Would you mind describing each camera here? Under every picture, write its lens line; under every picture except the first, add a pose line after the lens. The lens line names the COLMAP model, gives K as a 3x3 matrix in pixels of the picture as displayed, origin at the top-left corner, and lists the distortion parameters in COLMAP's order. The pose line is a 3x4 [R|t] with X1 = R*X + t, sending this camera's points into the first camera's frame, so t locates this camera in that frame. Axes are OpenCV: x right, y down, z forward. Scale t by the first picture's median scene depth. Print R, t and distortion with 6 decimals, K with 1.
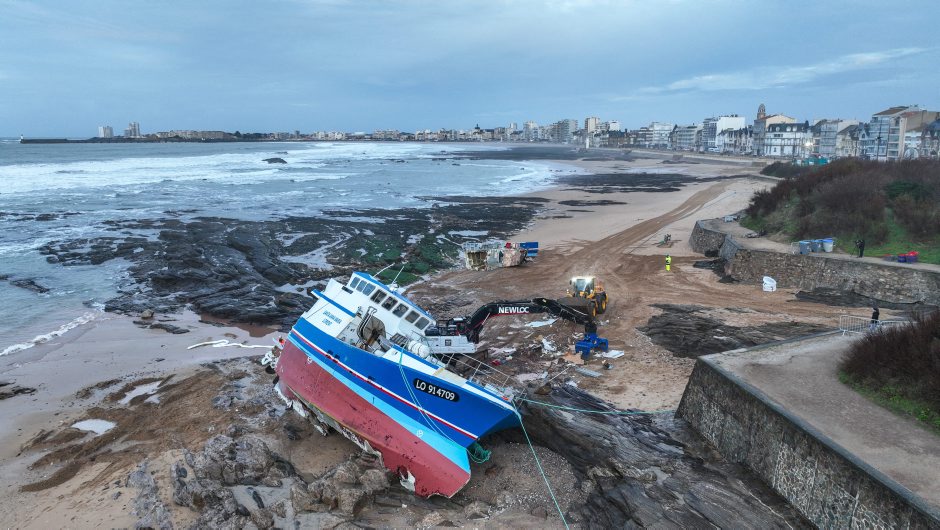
lens RADIAL K [[660.5, 0, 471.2], [0, 660.5, 267.9], [0, 0, 1]] dist [0.007019, 0.003059]
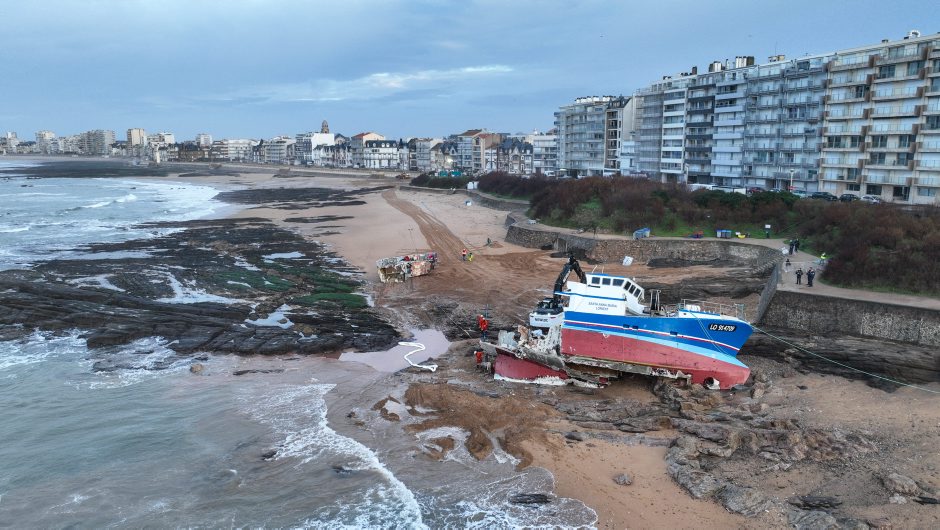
lens RADIAL K [[660.5, 0, 472.9], [0, 660.5, 262.6], [0, 0, 1]] dist [0.007019, 0.003059]
pose [[0.772579, -0.112092, 0.624946, -0.150262], [0.126413, 0.991742, 0.021607, -0.009558], [-0.622207, 0.062308, 0.780369, 0.004447]]
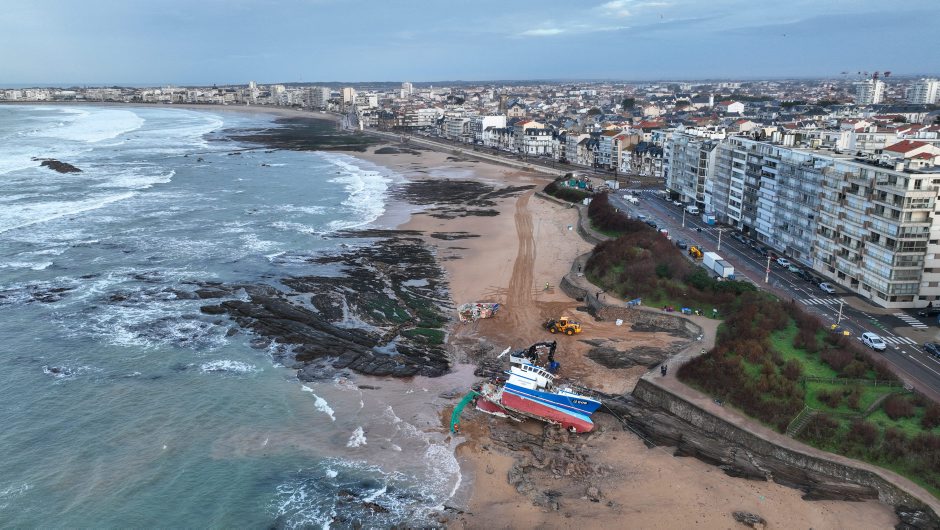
lens RADIAL K [[660.5, 0, 471.0], [0, 660.5, 264.7], [0, 0, 1]] dist [0.007019, 0.003059]
pose [[0.922343, -0.107946, 0.370987, -0.163095], [0.079826, 0.992703, 0.090384, -0.080603], [-0.378036, -0.053750, 0.924229, -0.175482]]
